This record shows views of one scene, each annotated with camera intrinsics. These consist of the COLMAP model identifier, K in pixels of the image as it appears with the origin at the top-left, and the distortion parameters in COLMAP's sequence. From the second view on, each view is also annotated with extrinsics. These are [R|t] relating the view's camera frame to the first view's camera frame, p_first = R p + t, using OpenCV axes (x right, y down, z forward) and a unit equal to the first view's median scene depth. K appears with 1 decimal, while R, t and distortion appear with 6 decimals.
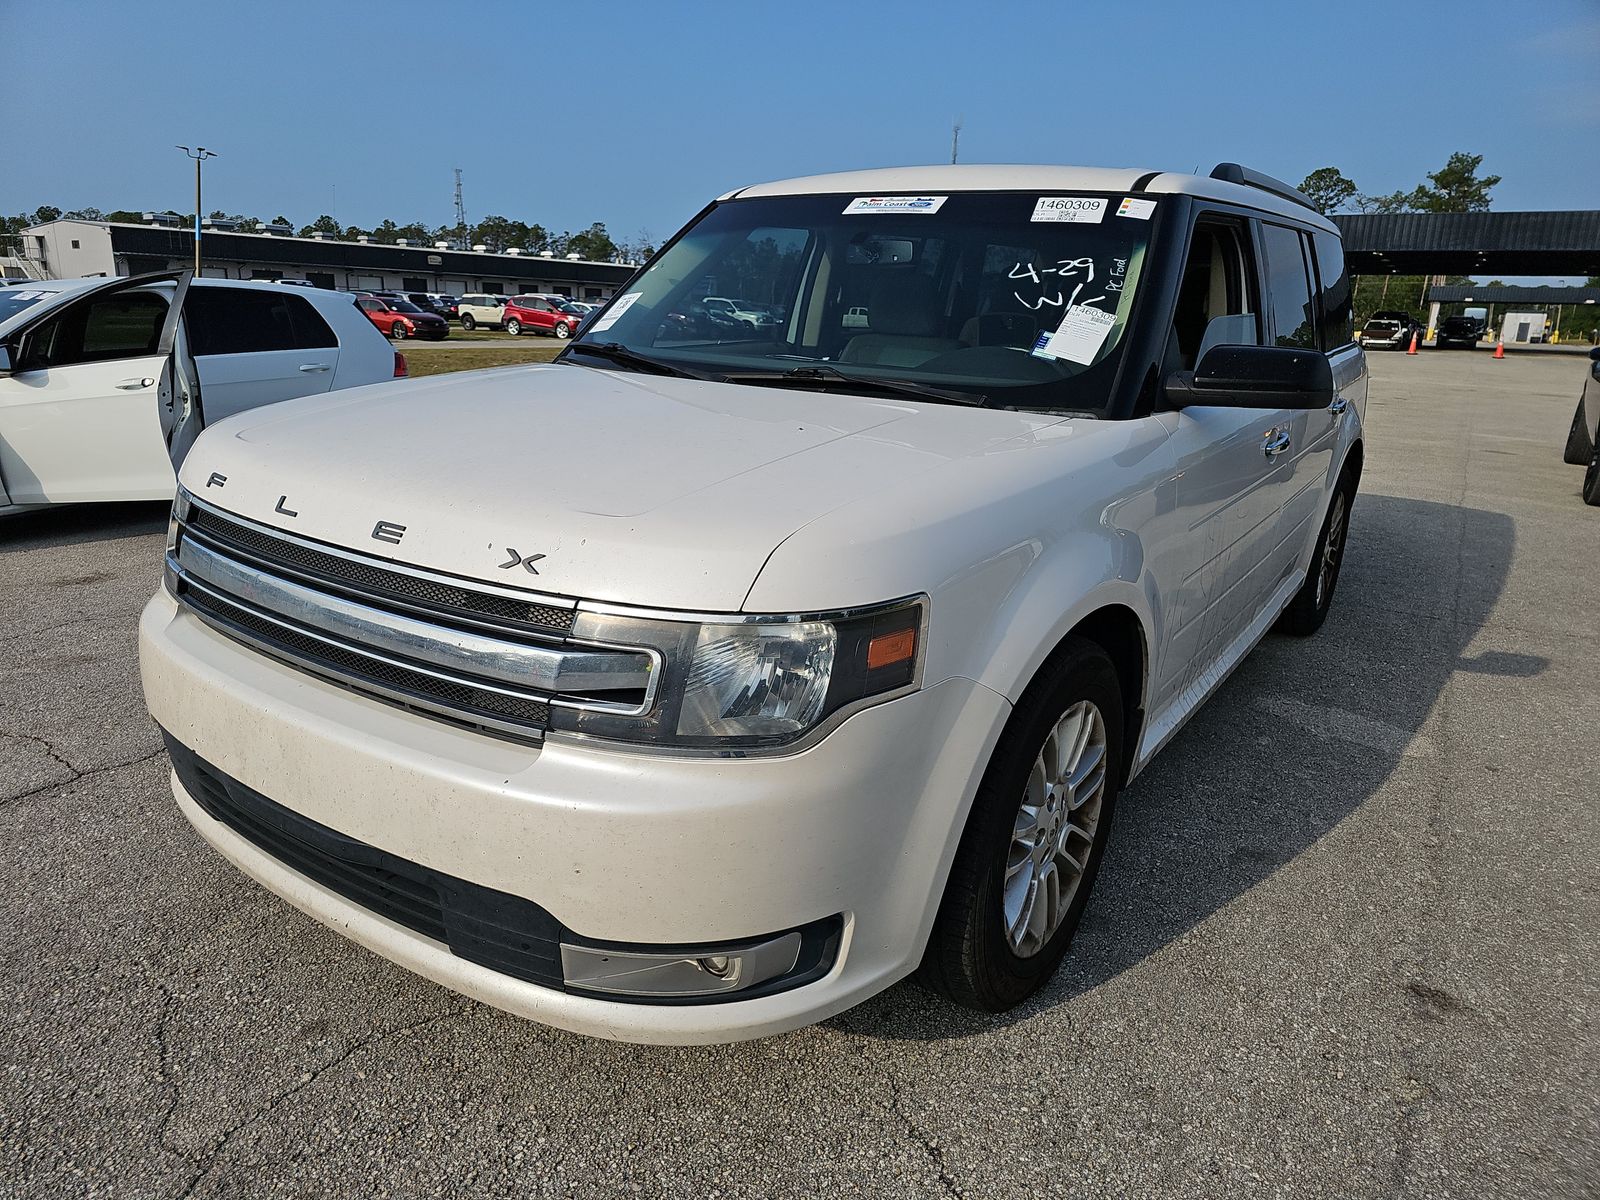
lens RADIAL K [[1074.9, 0, 784.1], [0, 1074.9, 610.3], [0, 0, 1]] dist [0.047416, -0.041243]
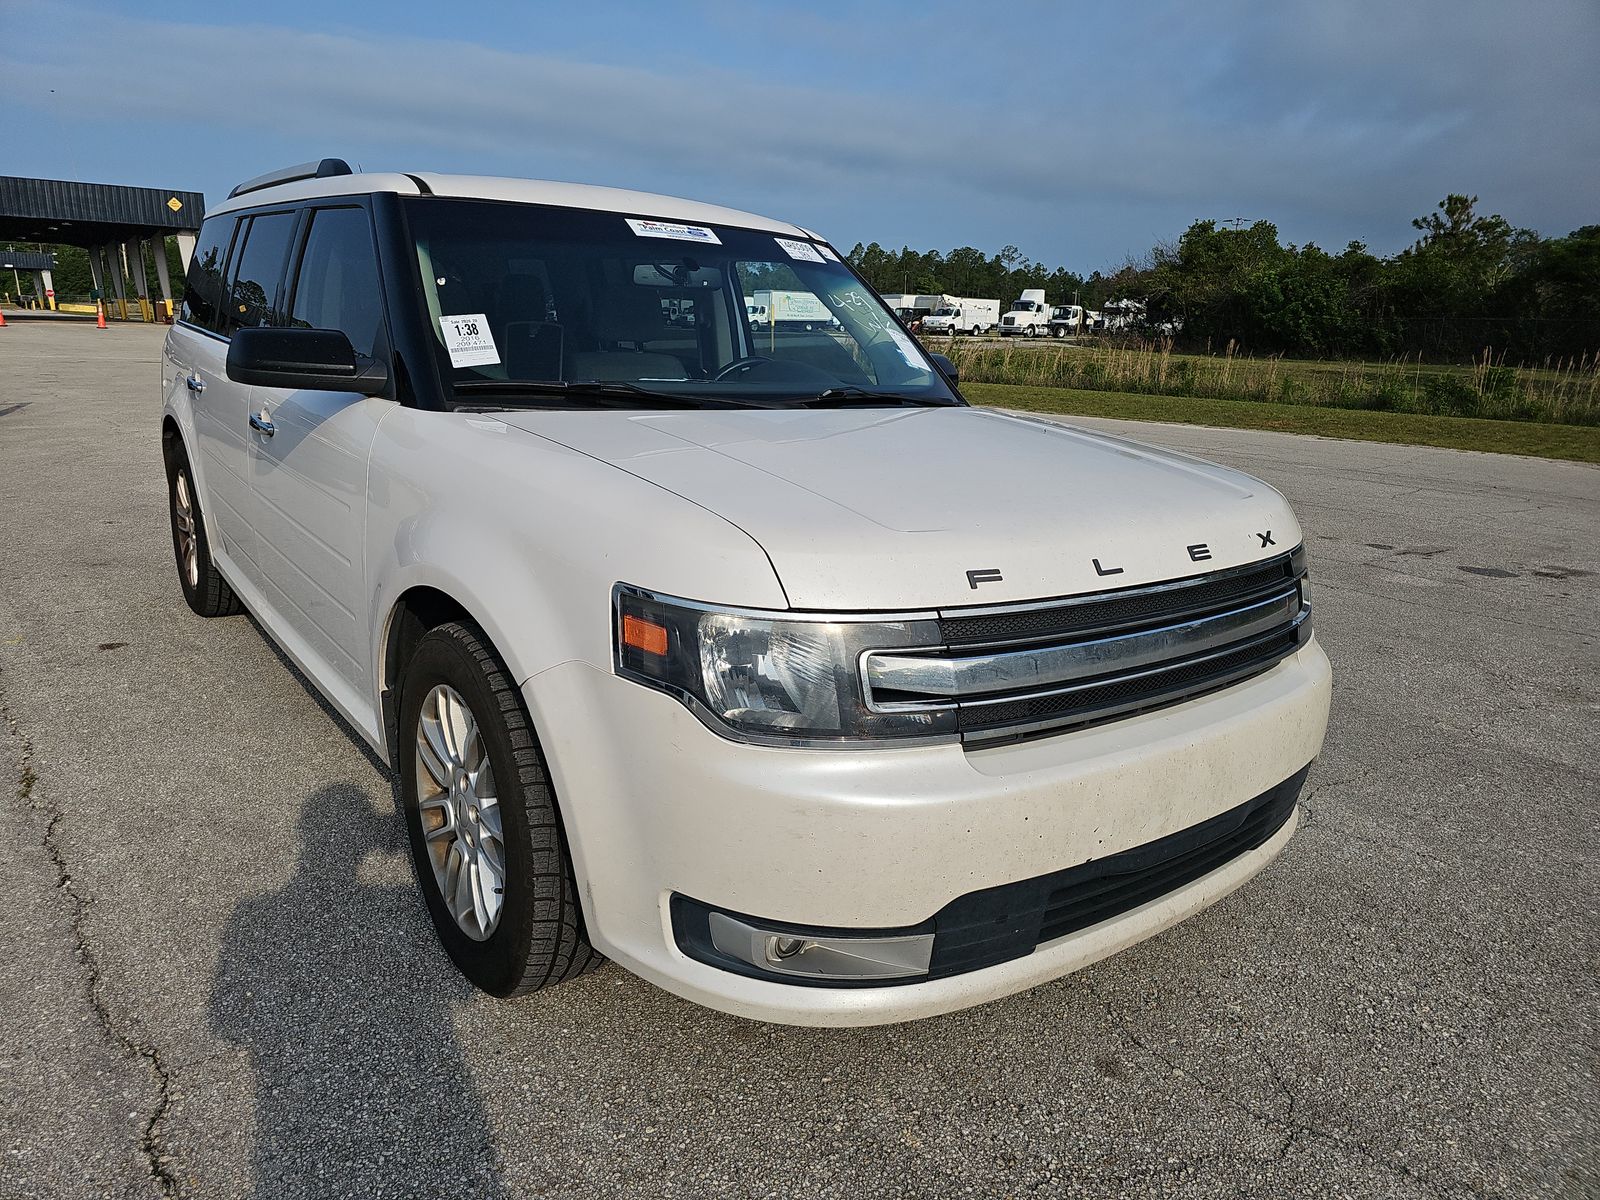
lens RADIAL K [[1074.9, 0, 793.7], [0, 1074.9, 587.1], [0, 0, 1]] dist [0.047416, -0.041243]
pose [[0.294634, -0.250924, 0.922078, -1.090578], [0.237873, 0.953796, 0.183548, -0.245087], [-0.925531, 0.165258, 0.340709, 0.690980]]
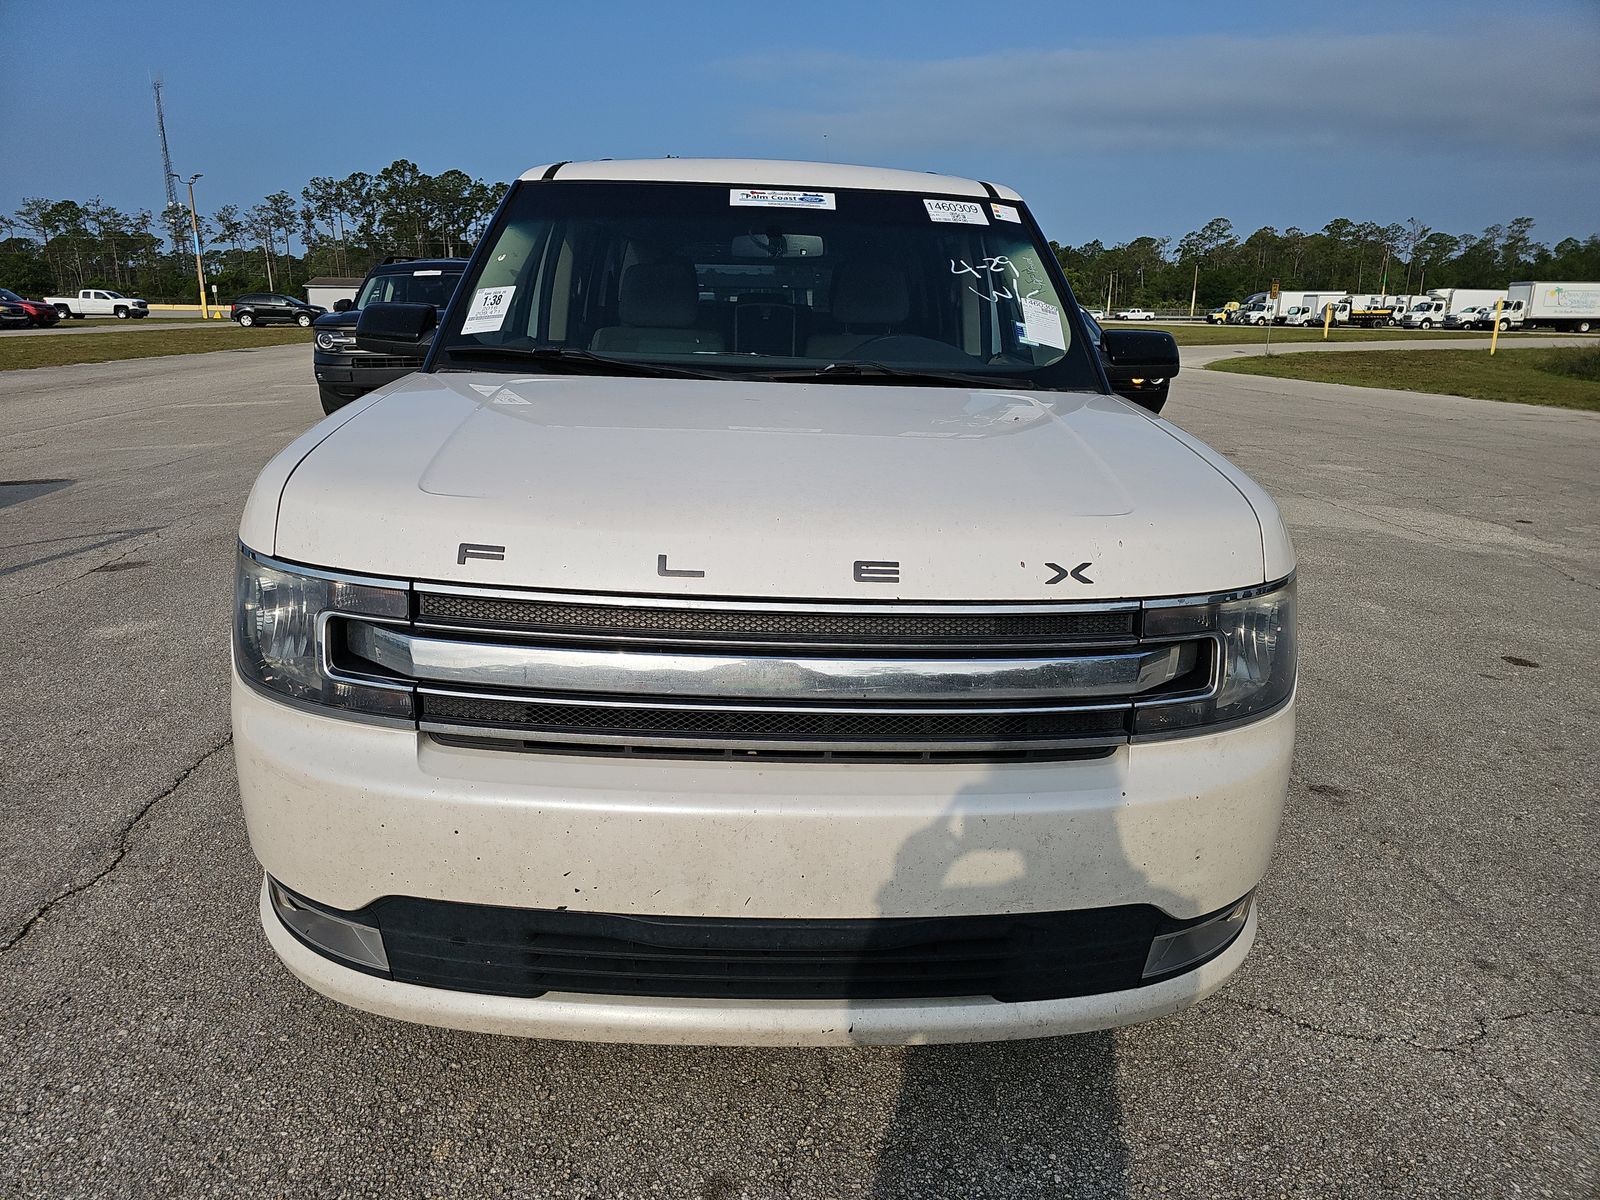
lens RADIAL K [[1074.9, 0, 794.7], [0, 1074.9, 608.4], [0, 0, 1]] dist [0.047416, -0.041243]
pose [[0.795233, -0.179234, 0.579206, -0.637348], [0.171266, 0.982807, 0.068985, -0.078263], [-0.581612, 0.044339, 0.812257, 0.223407]]
